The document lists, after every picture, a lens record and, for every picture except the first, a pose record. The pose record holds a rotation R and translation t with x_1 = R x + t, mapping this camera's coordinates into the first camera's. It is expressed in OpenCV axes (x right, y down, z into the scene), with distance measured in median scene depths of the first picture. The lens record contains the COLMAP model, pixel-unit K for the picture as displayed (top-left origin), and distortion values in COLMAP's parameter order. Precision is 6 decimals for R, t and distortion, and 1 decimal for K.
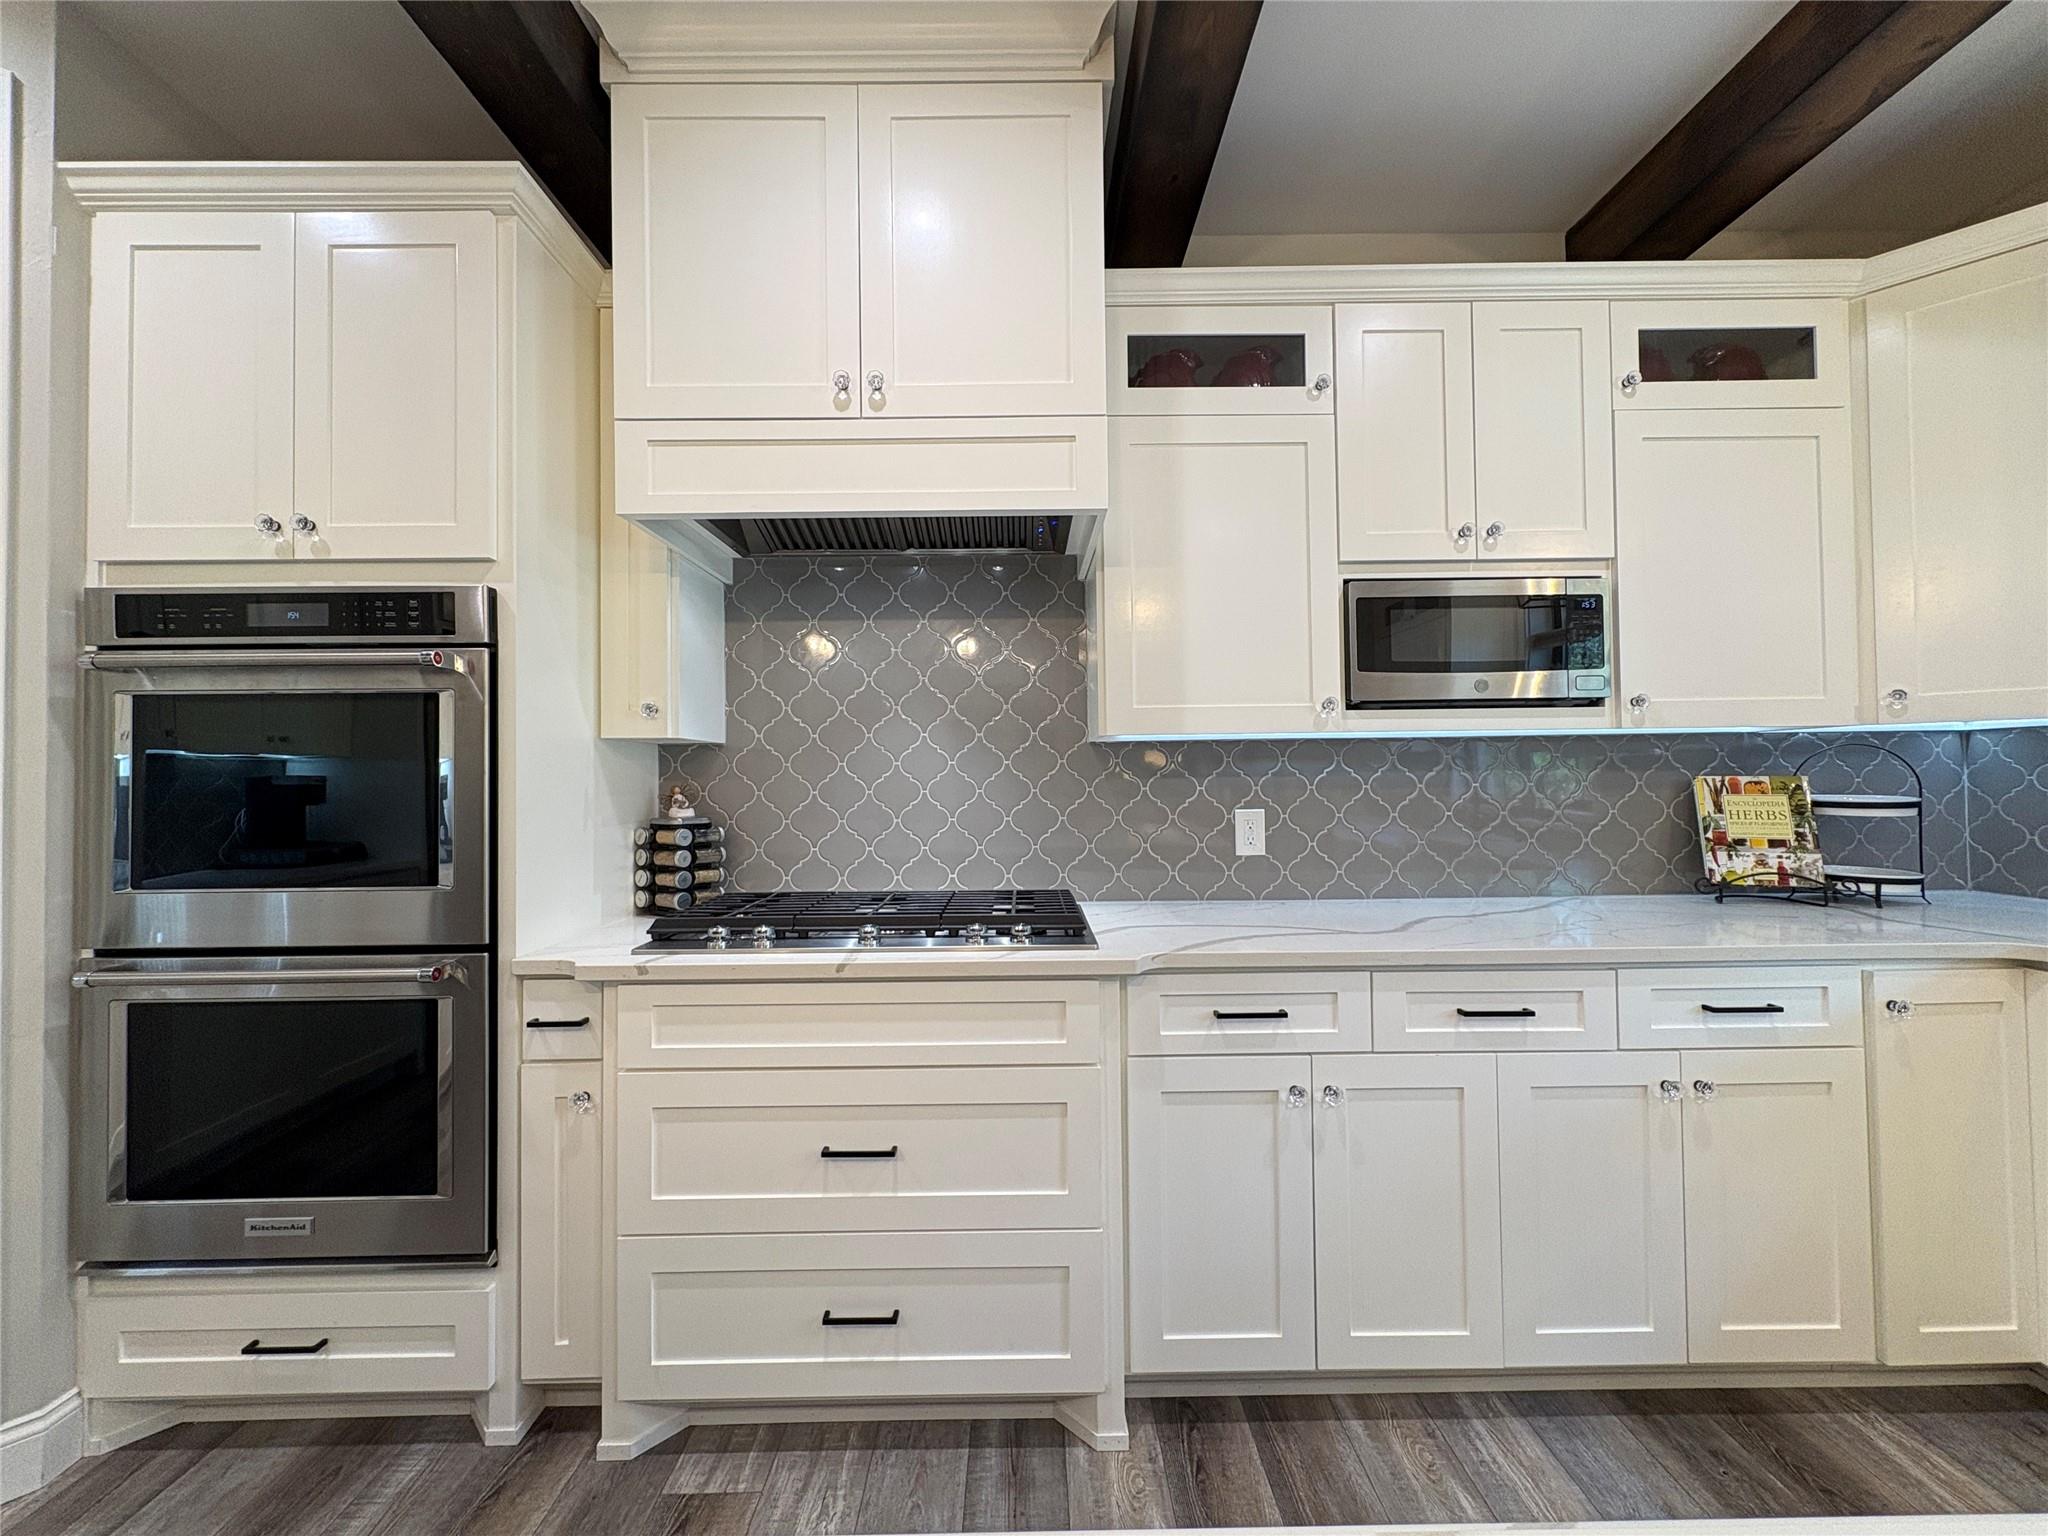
lens RADIAL K [[816.3, 0, 1025.9], [0, 816.3, 765.6], [0, 0, 1]] dist [0.001005, -0.000074]
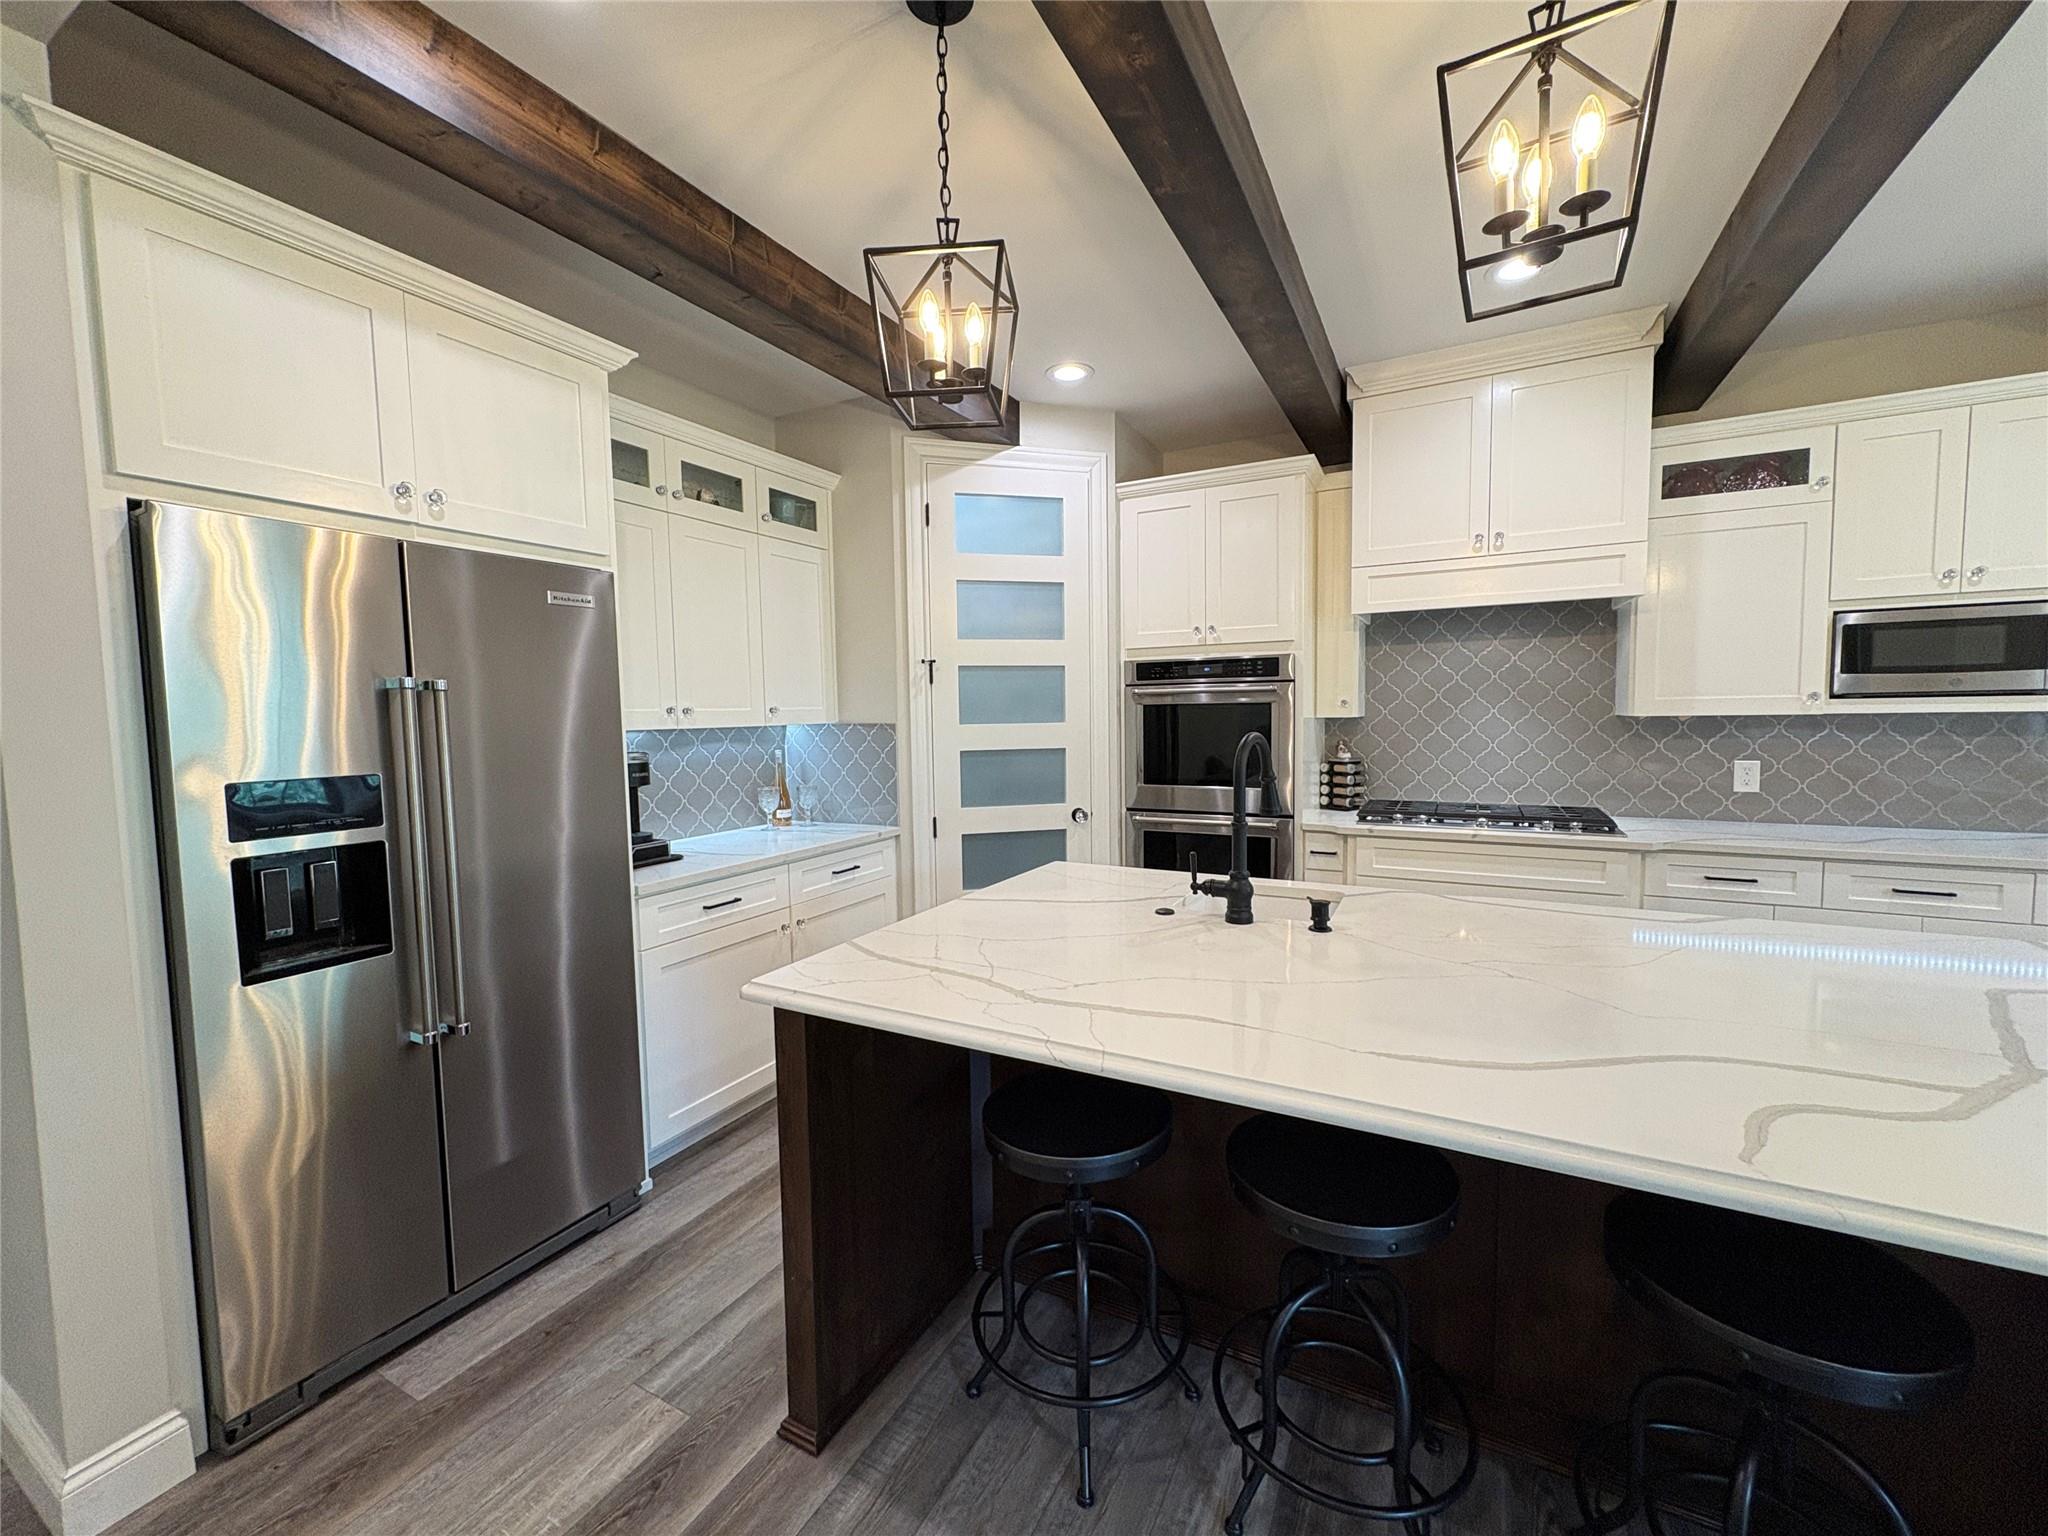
lens RADIAL K [[816.3, 0, 1025.9], [0, 816.3, 765.6], [0, 0, 1]] dist [0.001005, -0.000074]
pose [[0.879772, 0.028613, -0.474535, -0.198036], [0.015752, 0.995884, 0.089253, -0.103852], [0.475136, -0.085997, 0.875700, -1.052135]]
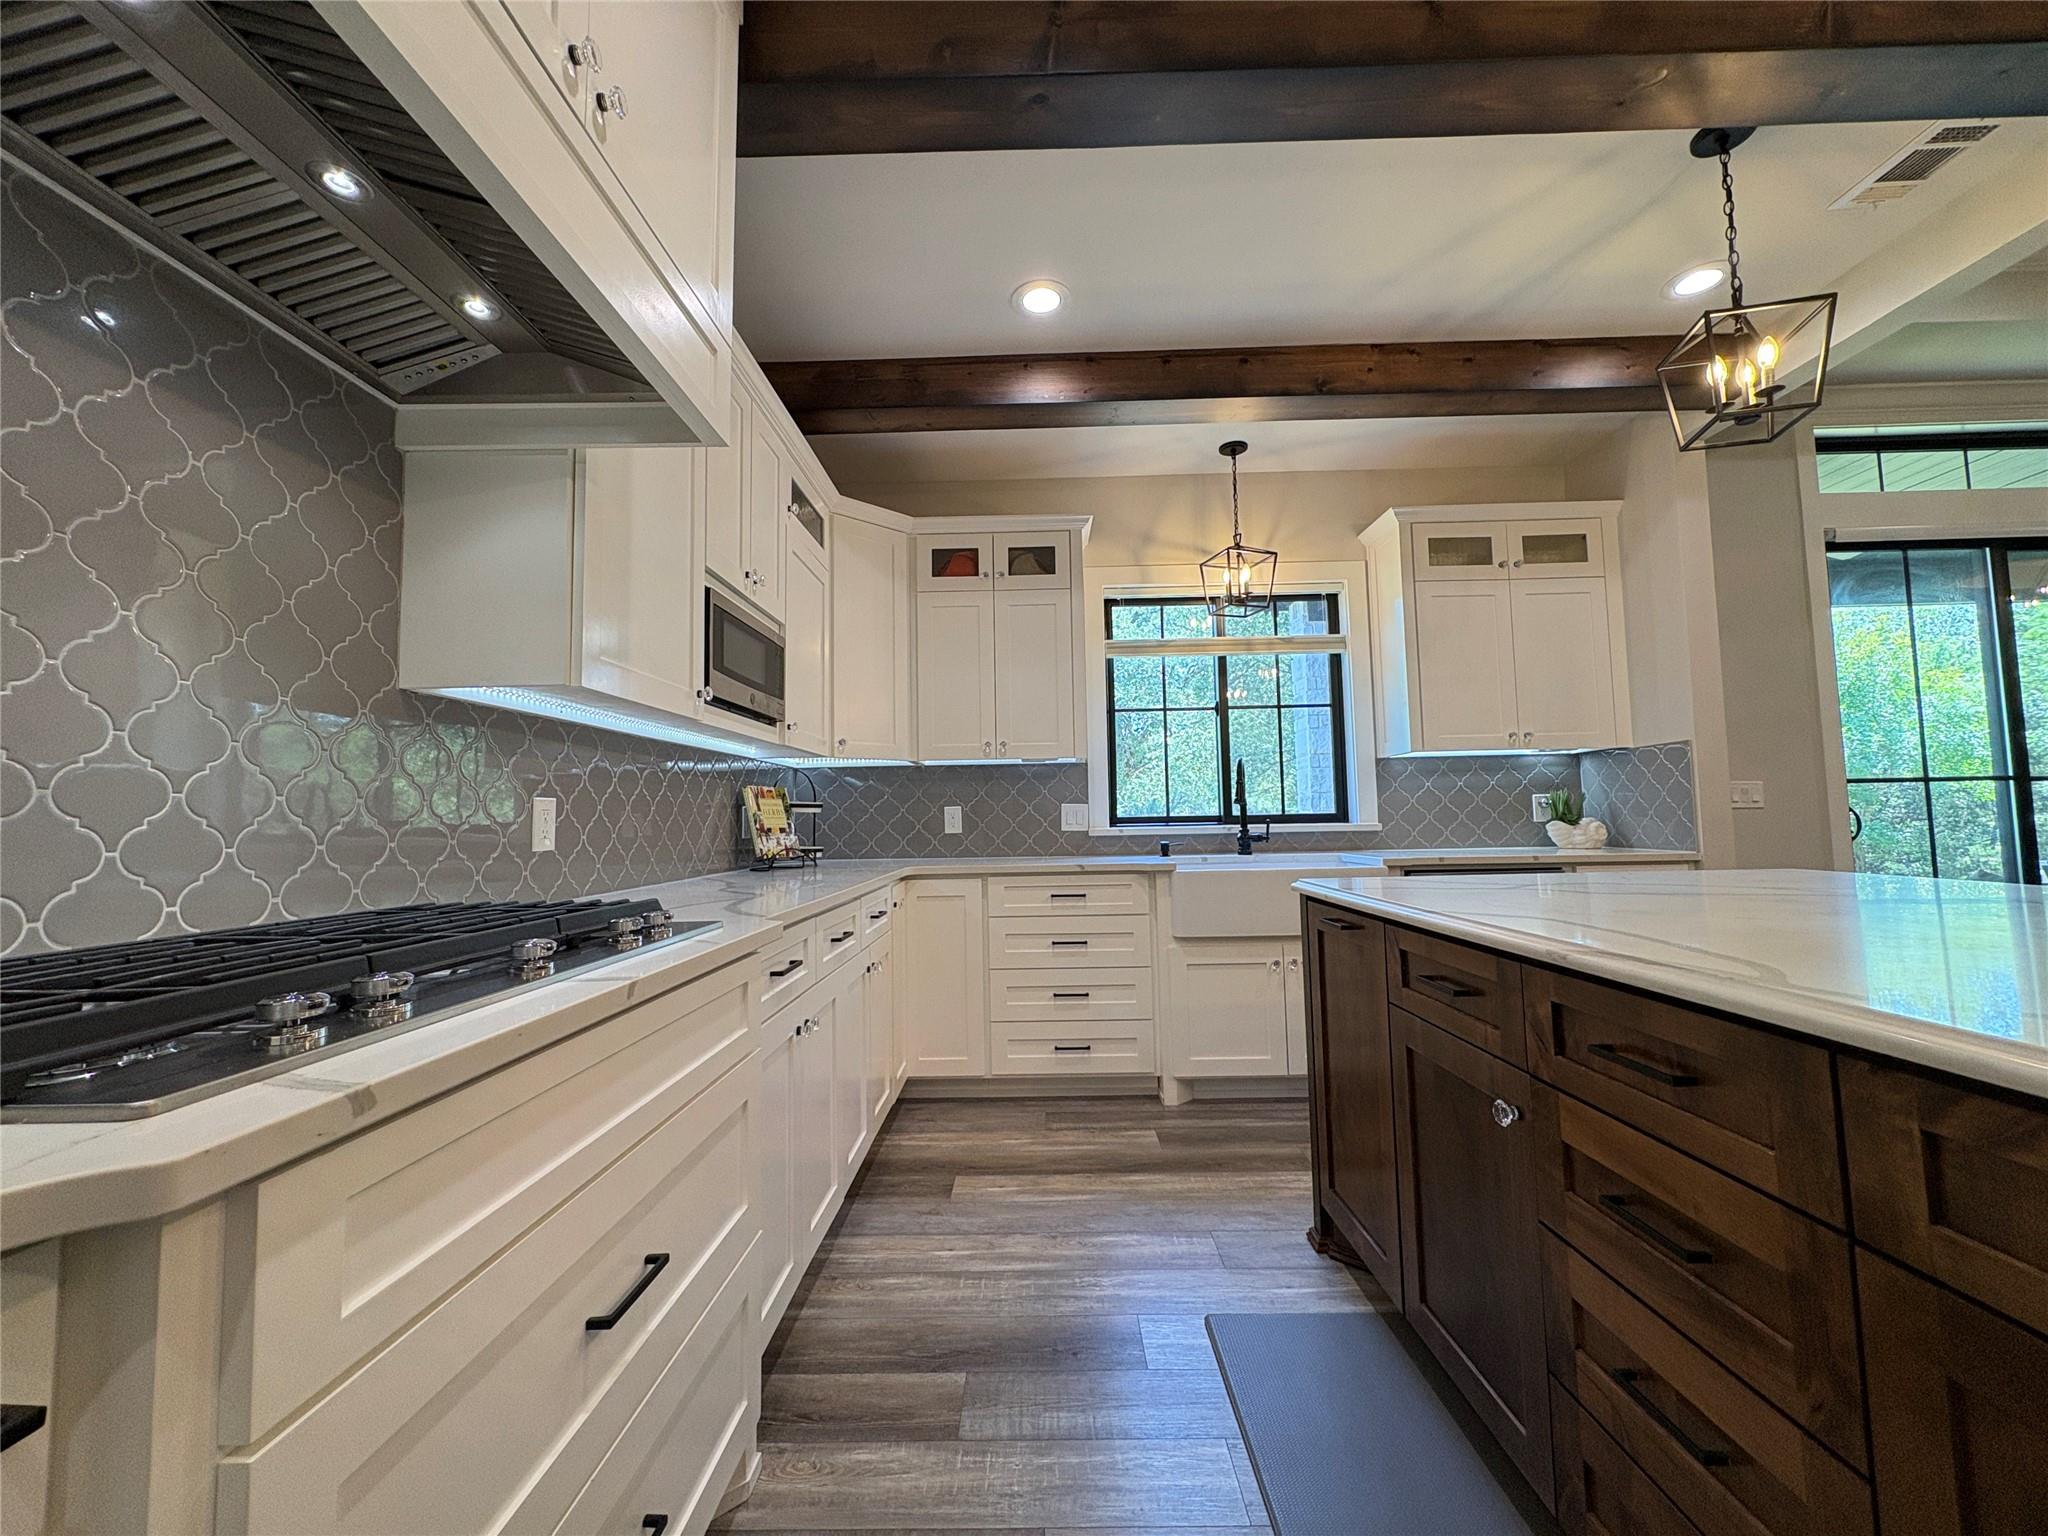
lens RADIAL K [[816.3, 0, 1025.9], [0, 816.3, 765.6], [0, 0, 1]] dist [0.001005, -0.000074]
pose [[0.024319, 0.077323, 0.996709, -0.669171], [0.000553, 0.997003, -0.077360, 0.100772], [-0.999704, 0.002433, 0.024203, 0.544339]]
